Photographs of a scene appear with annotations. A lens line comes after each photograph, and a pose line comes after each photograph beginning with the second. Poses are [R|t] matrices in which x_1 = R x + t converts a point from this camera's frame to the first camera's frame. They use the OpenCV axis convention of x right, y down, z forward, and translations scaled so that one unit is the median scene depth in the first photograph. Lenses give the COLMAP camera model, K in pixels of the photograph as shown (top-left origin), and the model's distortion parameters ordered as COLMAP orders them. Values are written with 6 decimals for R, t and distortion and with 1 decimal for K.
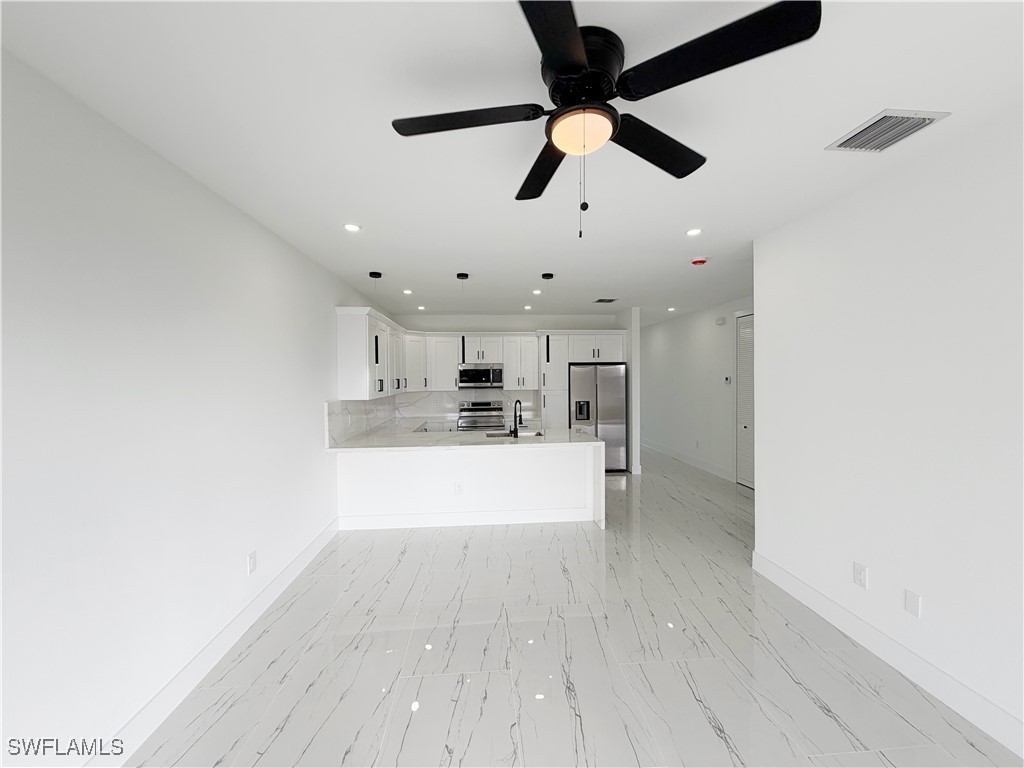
lens RADIAL K [[407.7, 0, 512.0], [0, 407.7, 384.3], [0, 0, 1]] dist [0.001812, -0.000648]
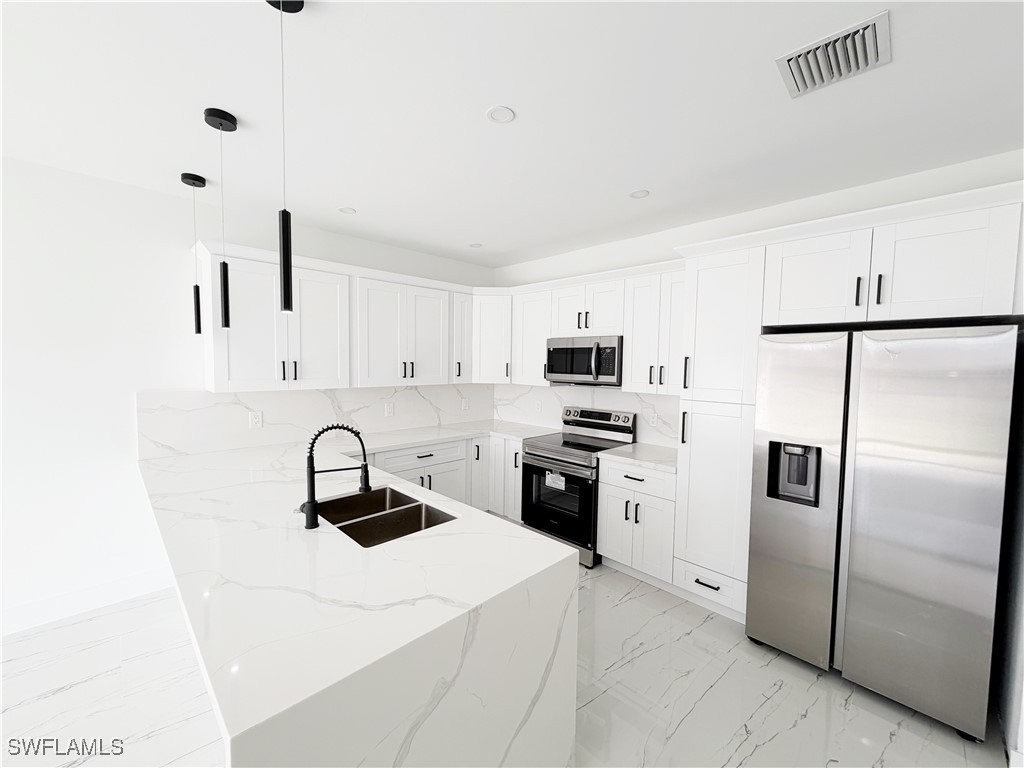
lens RADIAL K [[407.7, 0, 513.6], [0, 407.7, 384.2], [0, 0, 1]] dist [0.001812, -0.000648]
pose [[0.646592, 0.060024, -0.760471, 0.271970], [-0.034591, 0.998181, 0.049376, -0.013981], [0.762052, -0.005621, 0.647492, 0.624688]]
